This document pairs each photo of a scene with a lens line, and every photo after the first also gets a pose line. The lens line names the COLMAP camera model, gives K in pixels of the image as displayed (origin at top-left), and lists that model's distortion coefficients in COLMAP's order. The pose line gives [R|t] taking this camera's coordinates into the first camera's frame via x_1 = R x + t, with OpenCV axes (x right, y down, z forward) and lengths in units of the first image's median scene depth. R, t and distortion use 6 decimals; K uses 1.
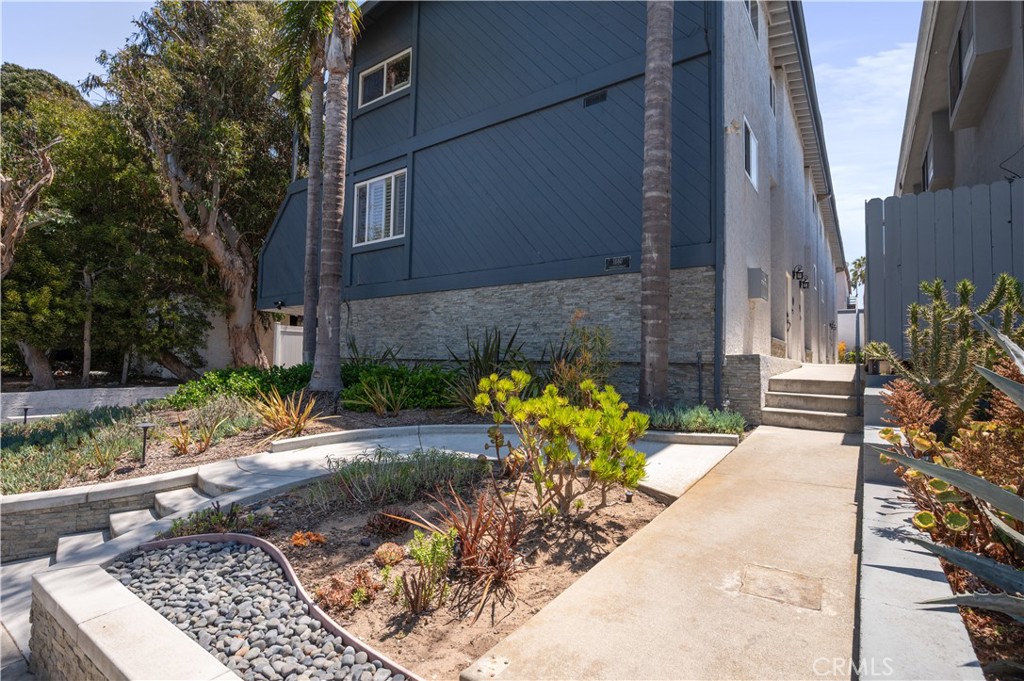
lens RADIAL K [[494.6, 0, 512.0], [0, 494.6, 340.5], [0, 0, 1]] dist [-0.001761, -0.000173]
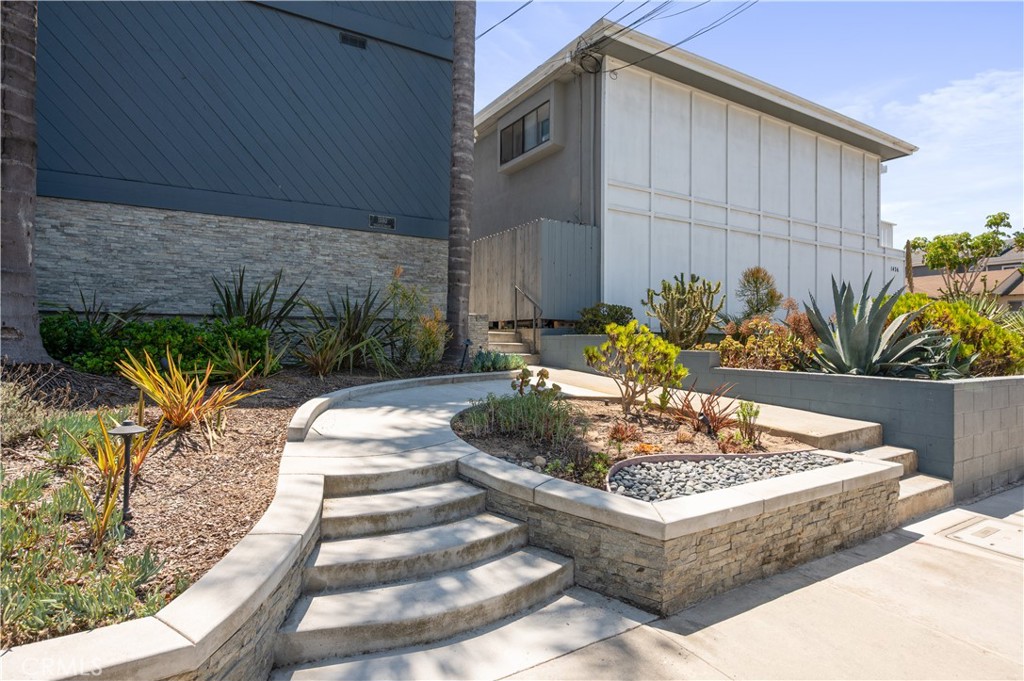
lens RADIAL K [[541.0, 0, 512.0], [0, 541.0, 340.5], [0, 0, 1]] dist [-0.009603, 0.000254]
pose [[0.387091, -0.021165, 0.921799, -0.630638], [-0.042908, 0.998240, 0.040938, 0.027364], [-0.921043, -0.055400, 0.385501, 0.268561]]
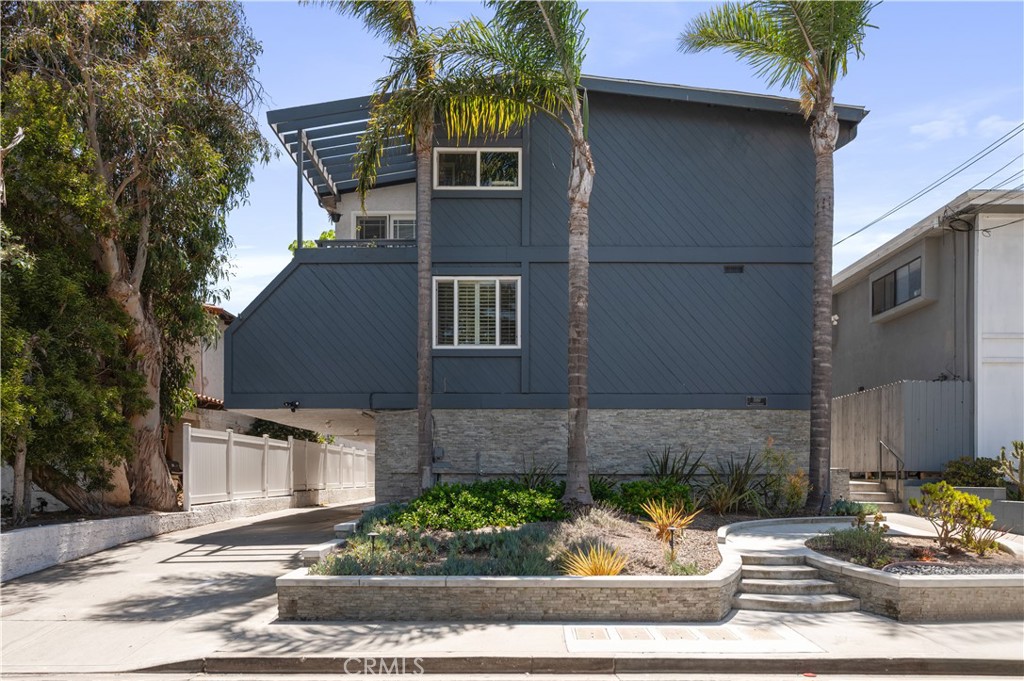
lens RADIAL K [[690.6, 0, 511.9], [0, 690.6, 476.6], [0, 0, 1]] dist [0.002626, -0.001099]
pose [[0.814375, -0.017646, 0.580071, -1.254620], [-0.014111, 0.998640, 0.050190, -0.031204], [-0.580167, -0.049059, 0.813019, -0.138983]]
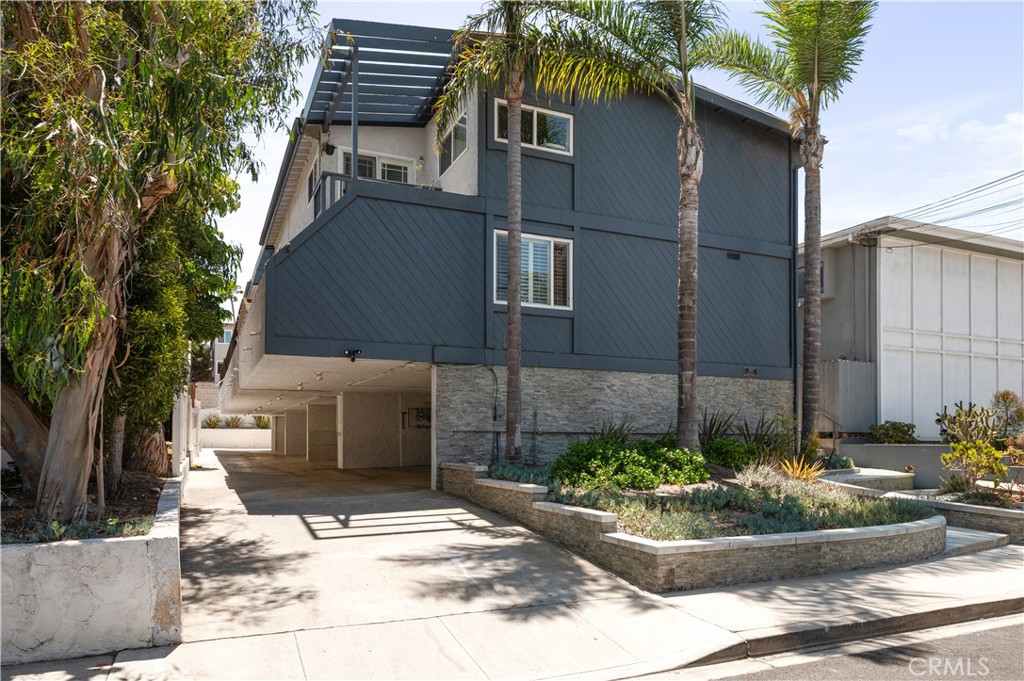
lens RADIAL K [[650.8, 0, 479.5], [0, 650.8, 431.2], [0, 0, 1]] dist [-0.001482, -0.001815]
pose [[0.525748, -0.009693, 0.850585, -1.758396], [-0.035732, 0.998801, 0.033468, -0.003523], [-0.849889, -0.047989, 0.524771, 0.557471]]
